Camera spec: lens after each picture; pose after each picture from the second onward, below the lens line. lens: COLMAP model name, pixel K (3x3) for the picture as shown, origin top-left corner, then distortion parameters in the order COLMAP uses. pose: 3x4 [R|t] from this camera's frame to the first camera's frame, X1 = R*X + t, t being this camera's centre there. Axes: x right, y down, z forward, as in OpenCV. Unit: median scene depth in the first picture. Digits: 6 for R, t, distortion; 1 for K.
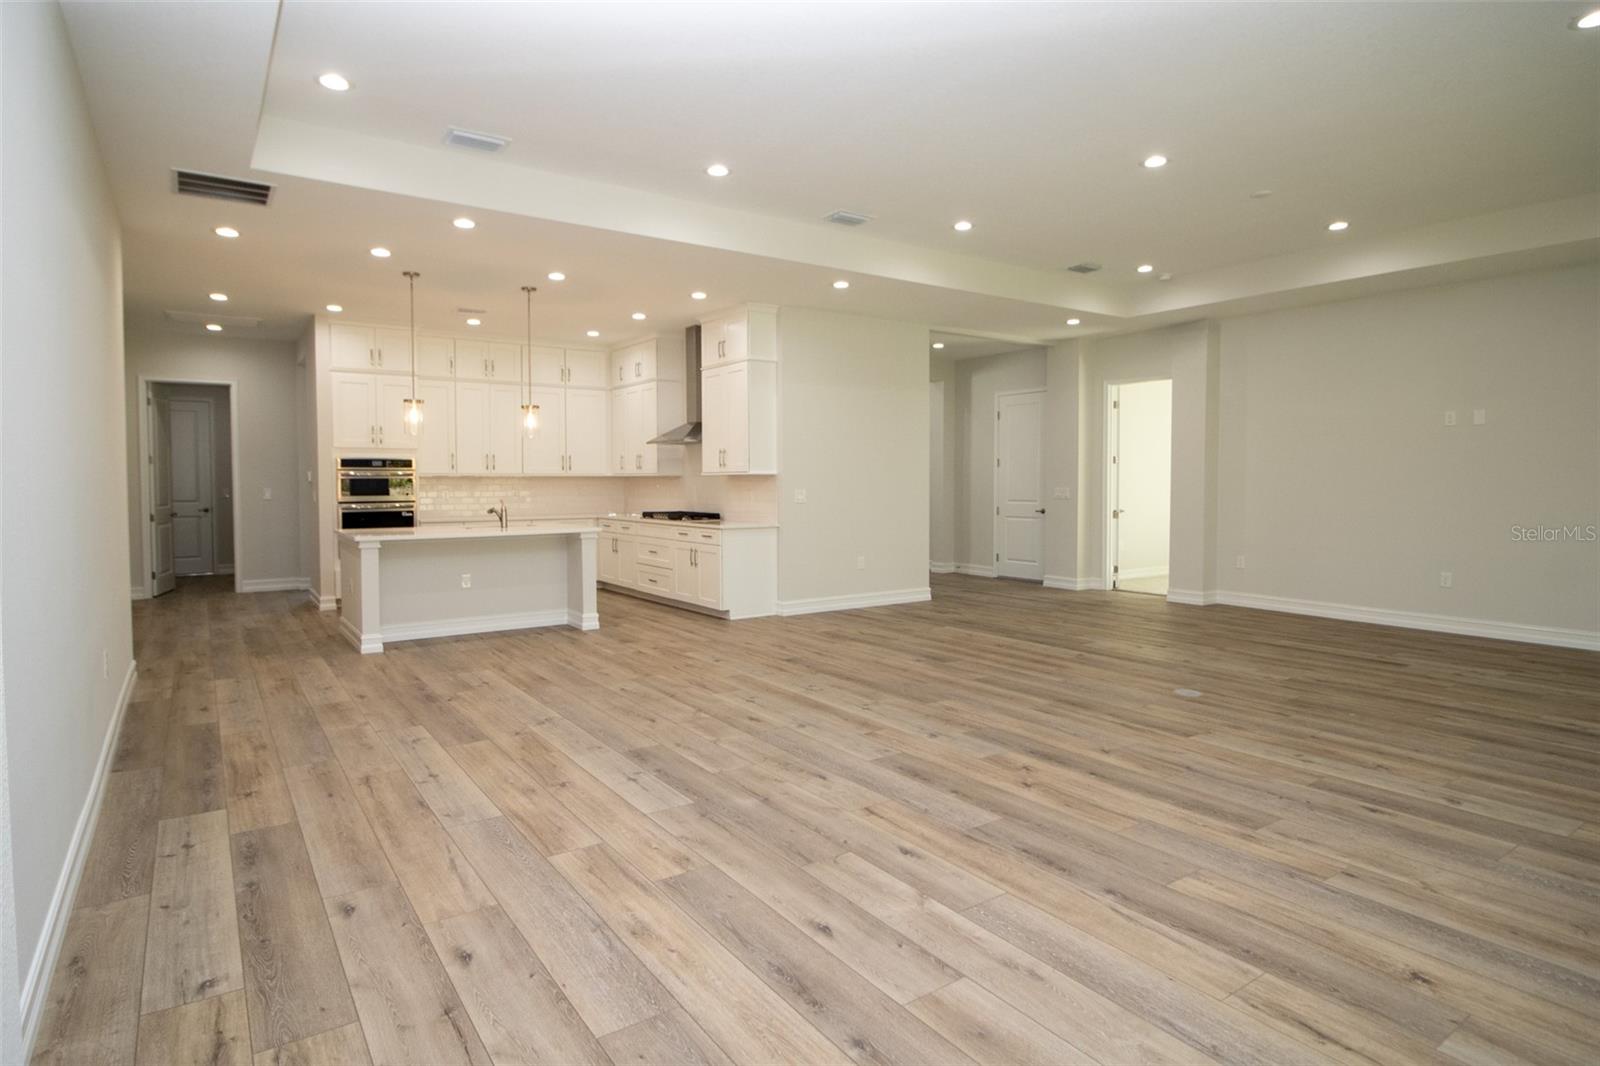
lens RADIAL K [[893.5, 0, 775.3], [0, 893.5, 509.7], [0, 0, 1]] dist [0.013812, -0.011265]
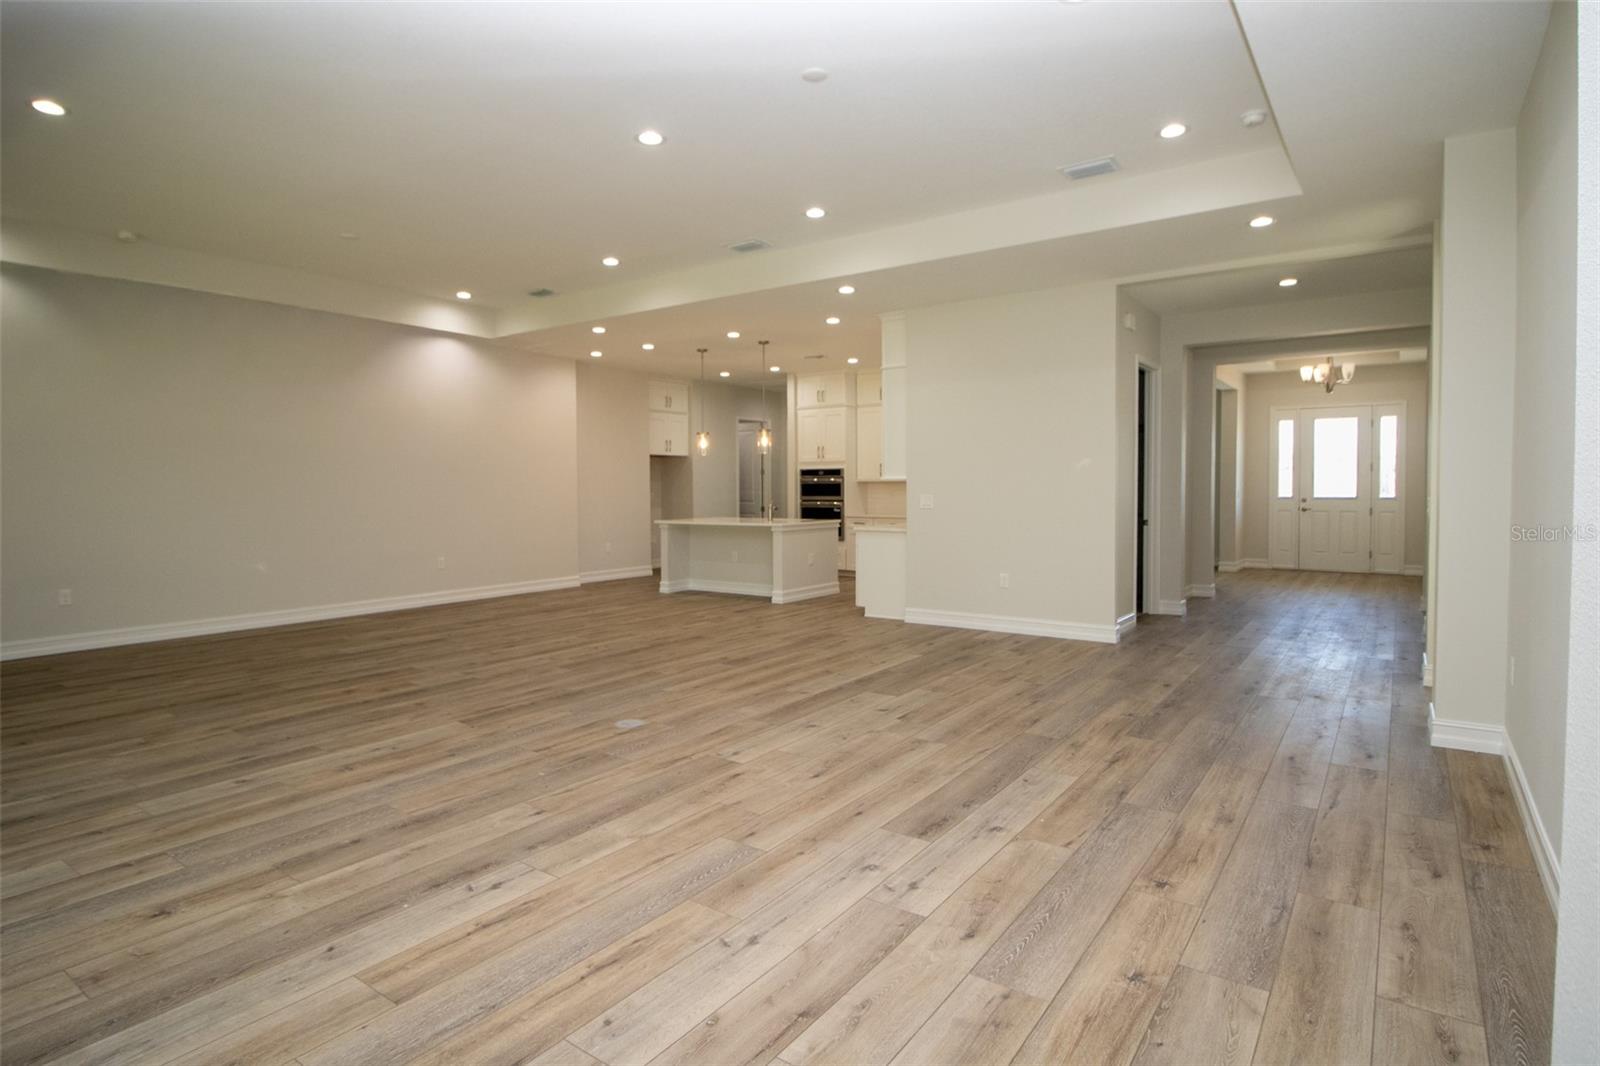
lens RADIAL K [[859.6, 0, 798.9], [0, 859.6, 510.2], [0, 0, 1]] dist [0.009598, -0.010935]
pose [[0.322173, 0.027483, -0.946282, 0.815304], [-0.029973, 0.999374, 0.018821, -0.017856], [0.946206, 0.022299, 0.322795, 0.539567]]
